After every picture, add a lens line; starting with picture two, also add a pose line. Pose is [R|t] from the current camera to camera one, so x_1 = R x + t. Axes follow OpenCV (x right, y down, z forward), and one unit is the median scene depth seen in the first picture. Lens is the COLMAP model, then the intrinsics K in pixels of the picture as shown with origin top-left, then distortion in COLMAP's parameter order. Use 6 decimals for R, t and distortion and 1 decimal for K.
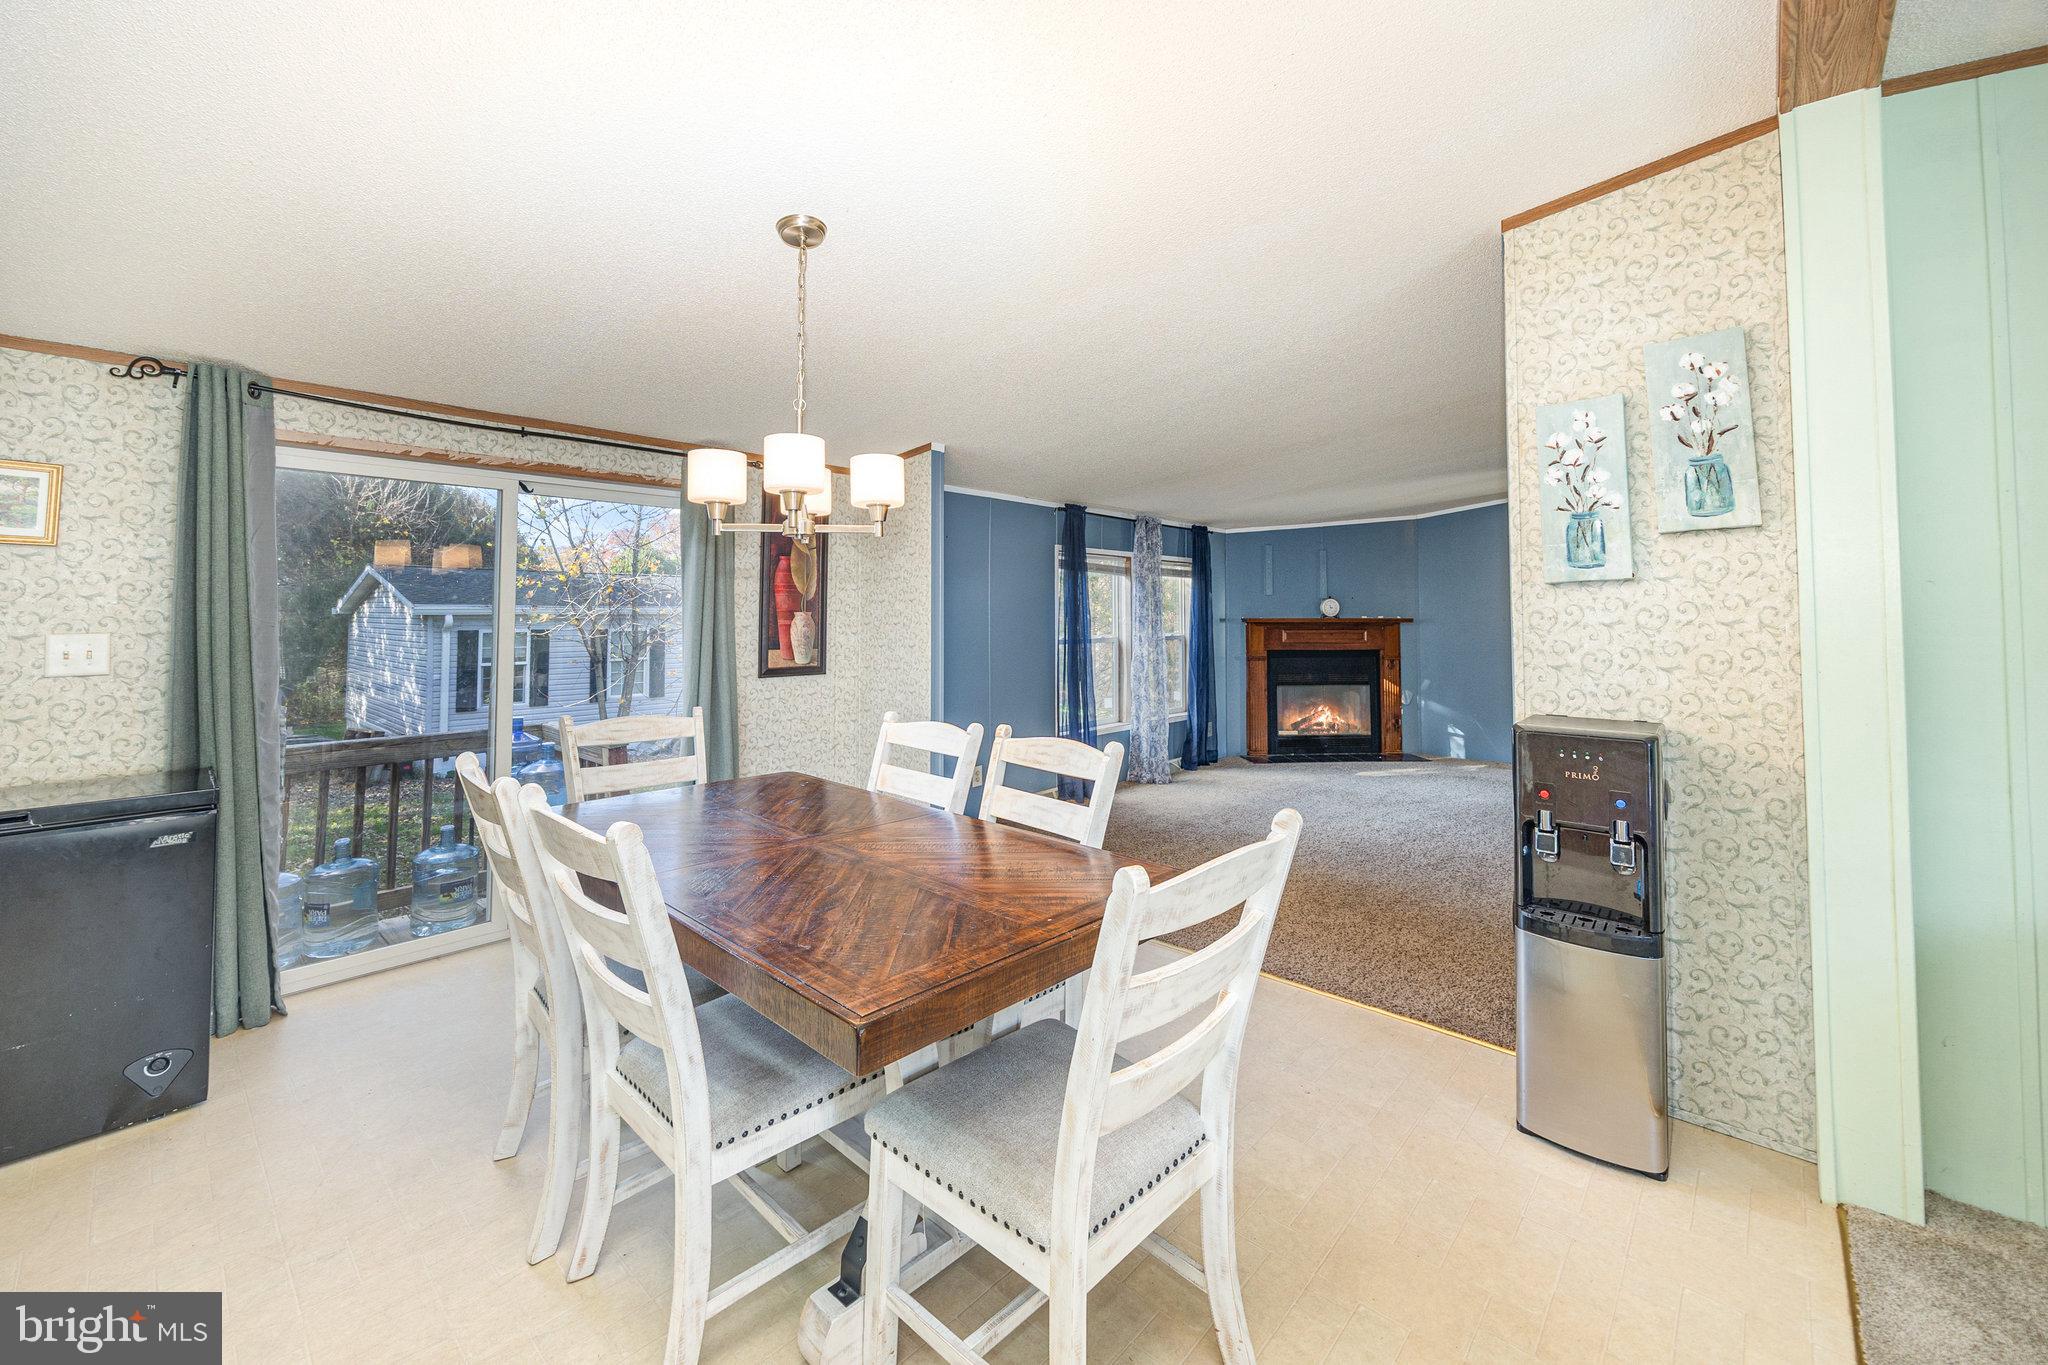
lens RADIAL K [[816.8, 0, 1020.2], [0, 816.8, 589.4], [0, 0, 1]] dist [-0.000362, 0.000037]
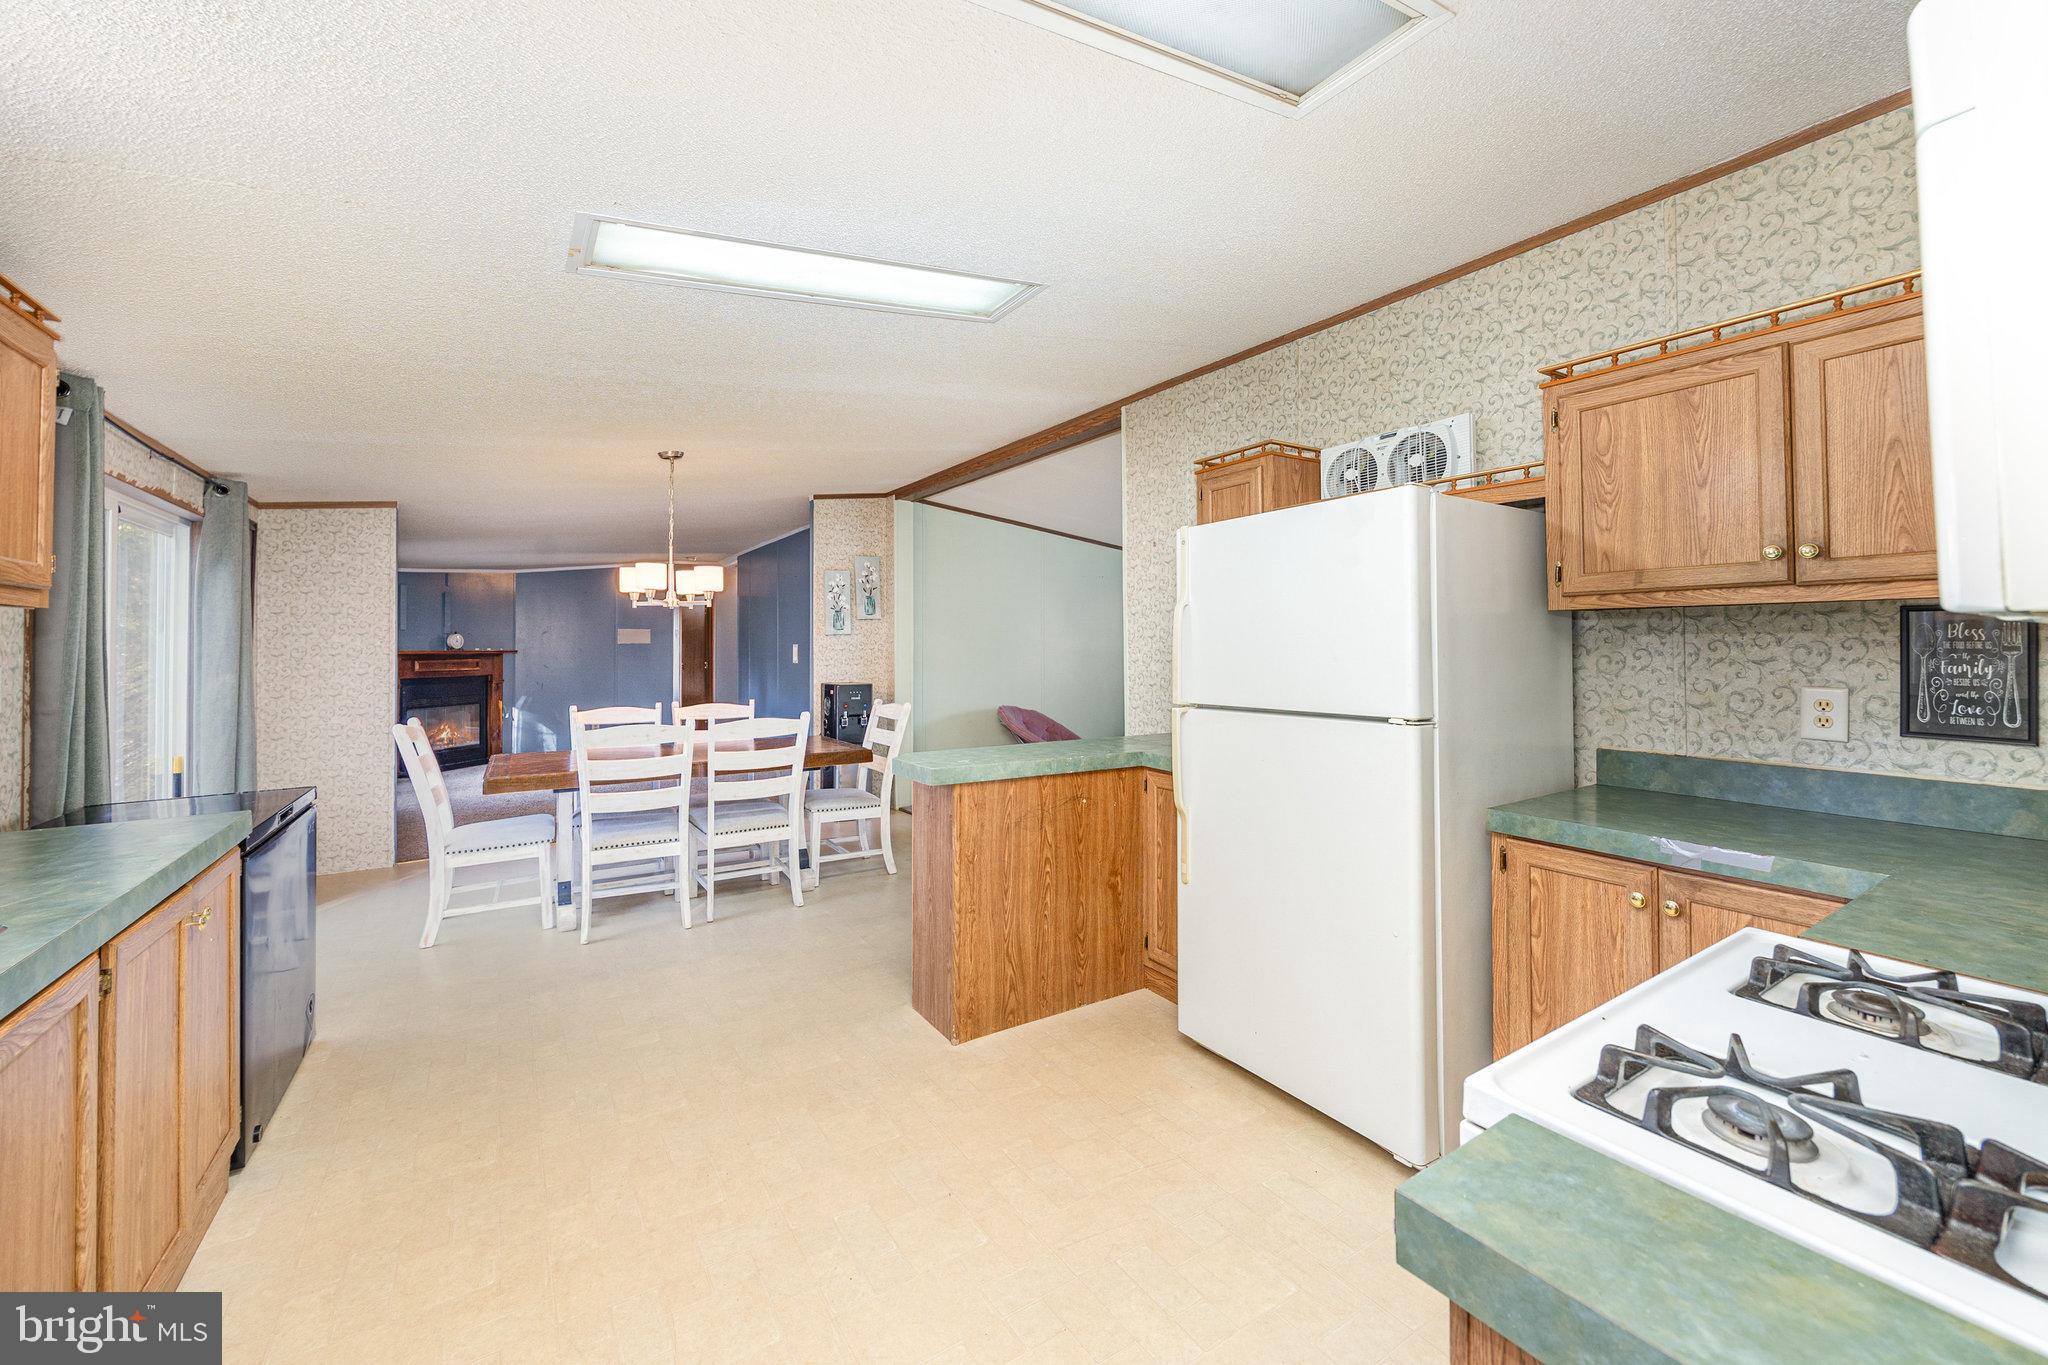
lens RADIAL K [[808.2, 0, 1016.7], [0, 808.2, 627.4], [0, 0, 1]] dist [-0.000126, 0.000221]
pose [[0.253495, 0.022904, 0.967065, -0.960890], [-0.027914, 0.999477, -0.016355, -0.002902], [-0.966934, -0.022849, 0.254002, -0.162759]]
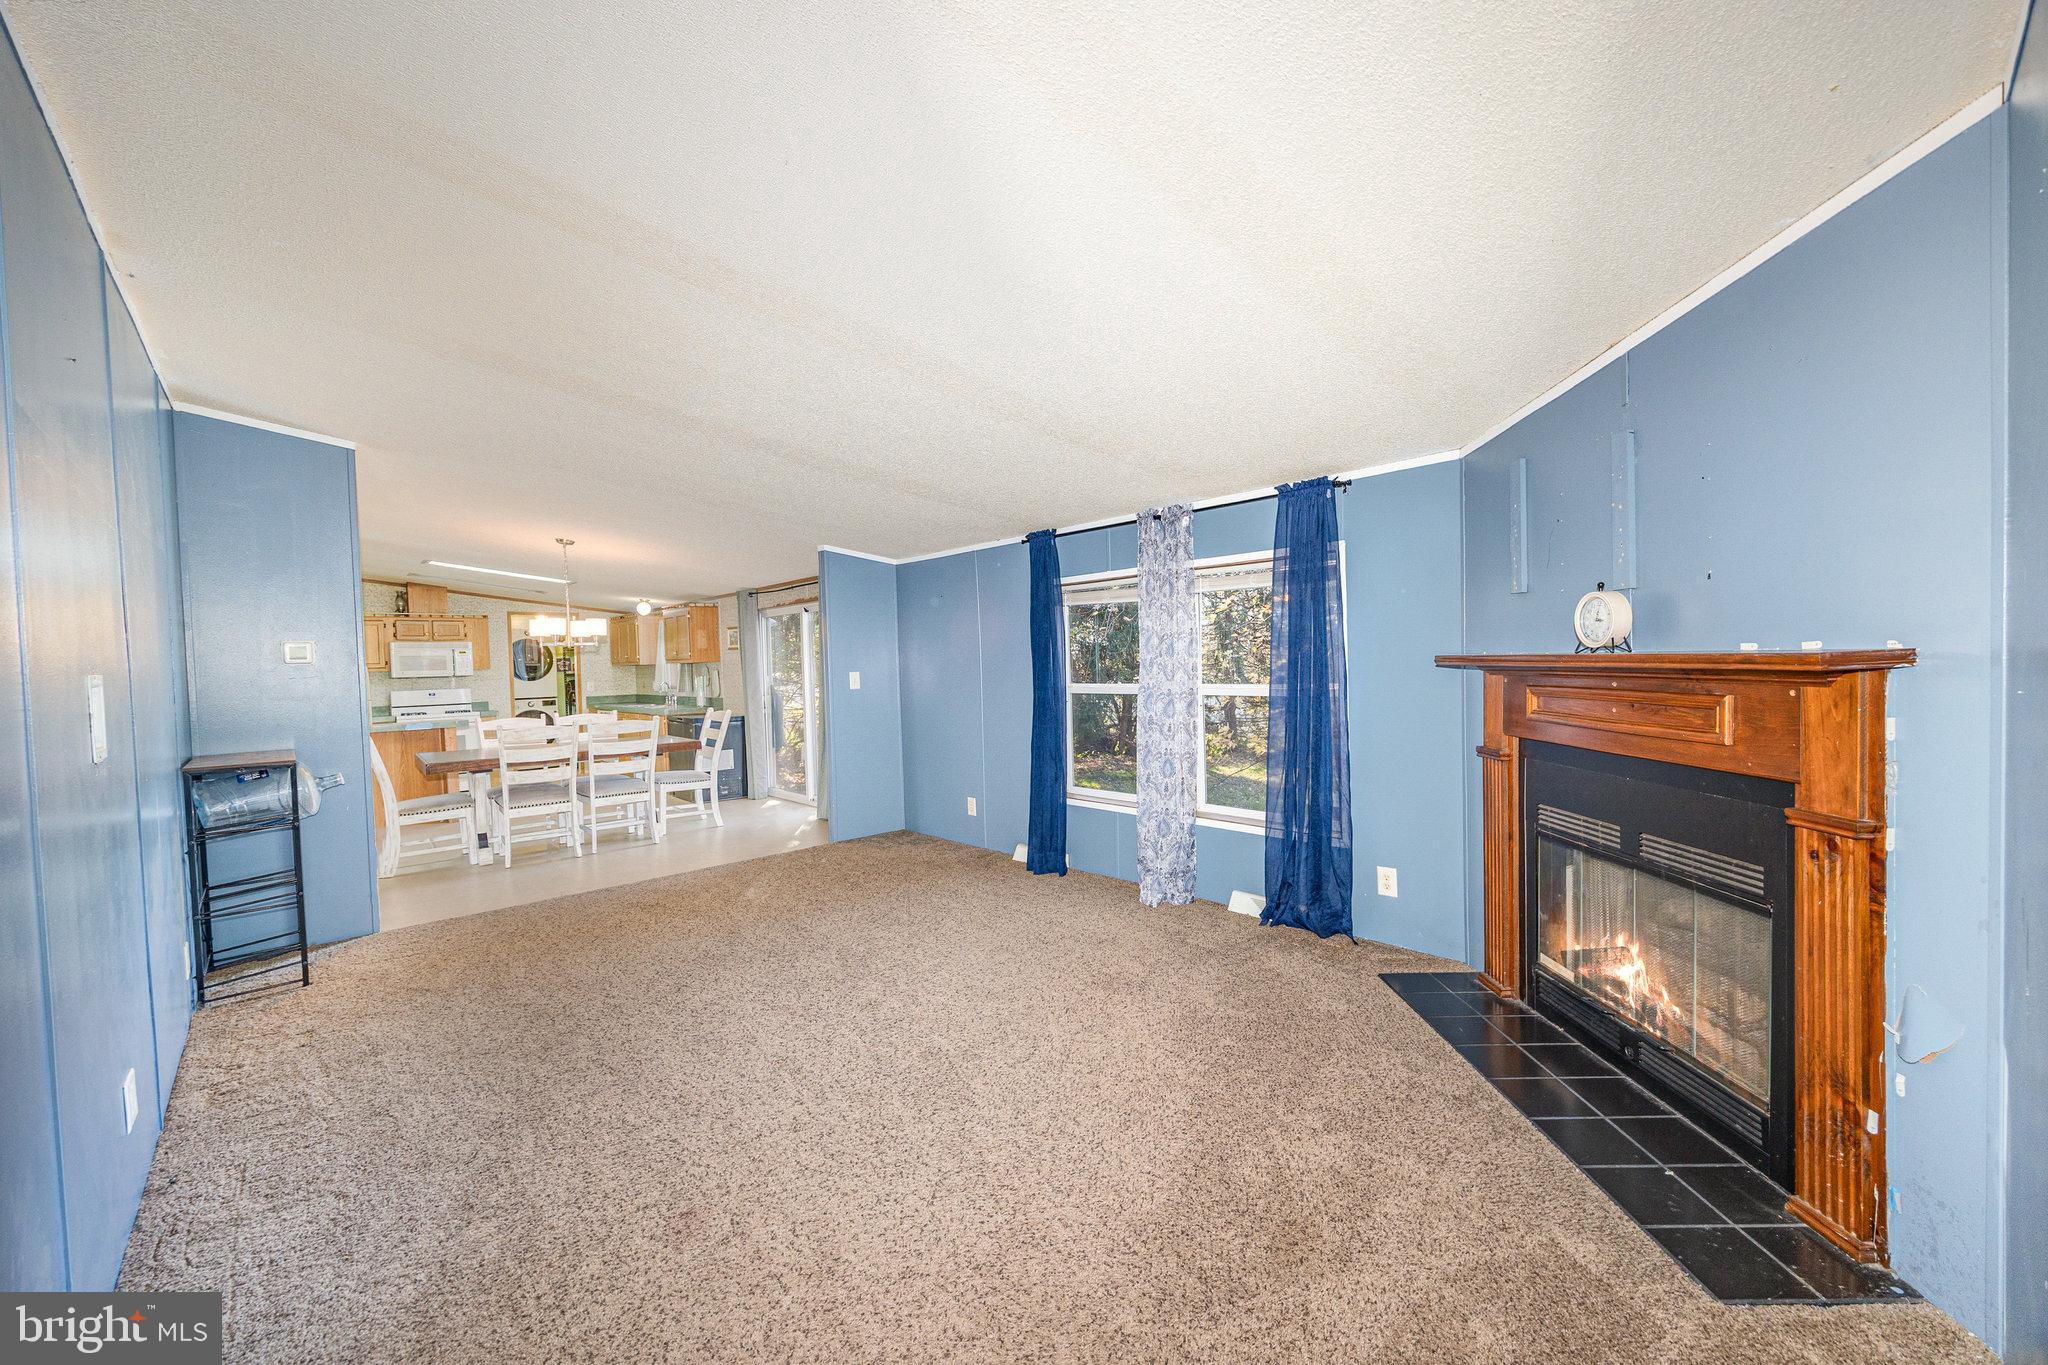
lens RADIAL K [[787.7, 0, 1024.0], [0, 787.7, 682.5], [0, 0, 1]] dist [0.000125, 0.000063]
pose [[-0.091269, 0.032921, -0.995282, 1.196927], [0.062048, 0.997699, 0.027311, 0.041855], [0.993891, -0.059263, -0.093101, 1.398151]]
